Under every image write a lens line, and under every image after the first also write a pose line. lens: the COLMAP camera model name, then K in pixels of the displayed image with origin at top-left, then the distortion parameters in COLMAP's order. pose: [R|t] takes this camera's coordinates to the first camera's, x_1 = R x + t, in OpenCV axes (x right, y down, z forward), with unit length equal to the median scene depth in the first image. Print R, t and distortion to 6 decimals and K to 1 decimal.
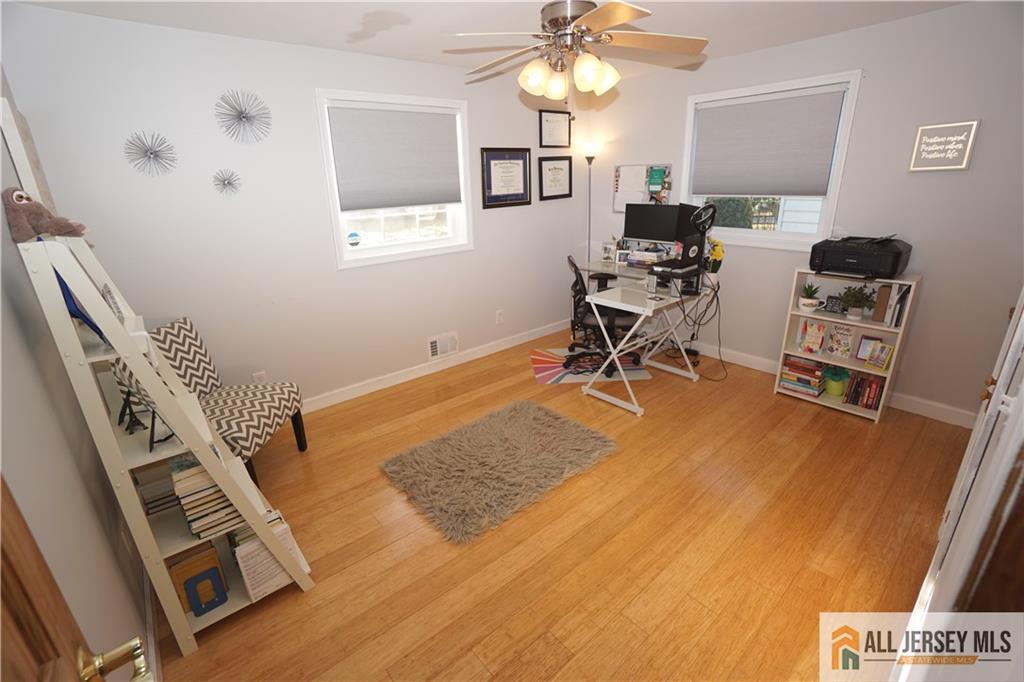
lens RADIAL K [[451.2, 0, 501.8], [0, 451.2, 341.9], [0, 0, 1]] dist [-0.061198, 0.021379]
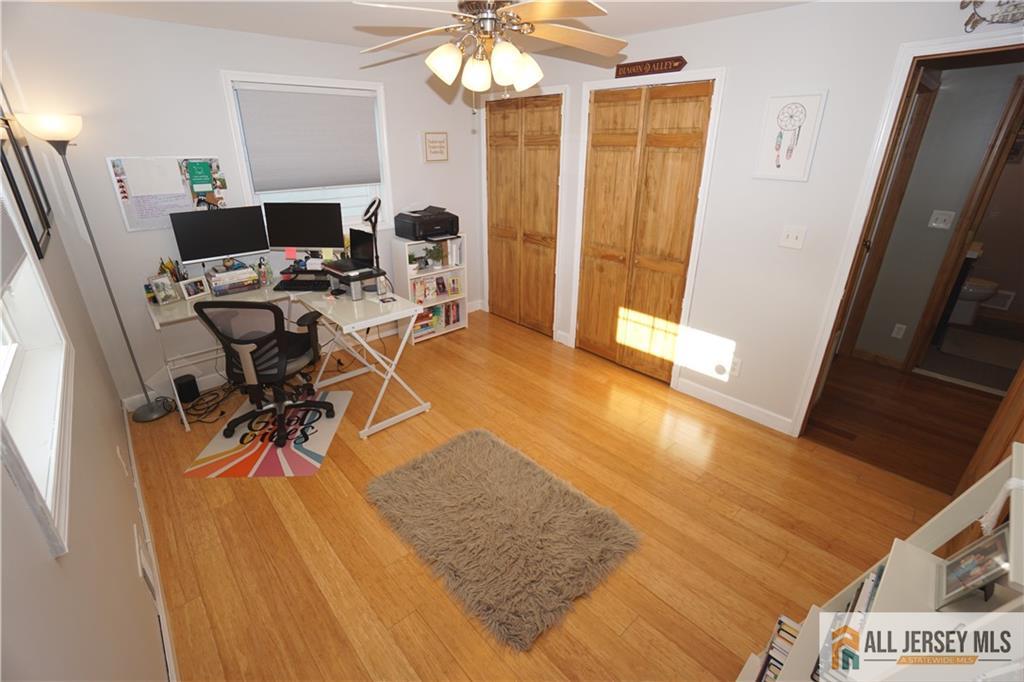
lens RADIAL K [[451.2, 0, 501.1], [0, 451.2, 339.9], [0, 0, 1]] dist [-0.061198, 0.021379]
pose [[-0.031998, -0.368528, 0.929066, -0.504441], [0.342589, 0.869187, 0.356575, -0.241481], [-0.938940, 0.329698, 0.098441, 0.609976]]
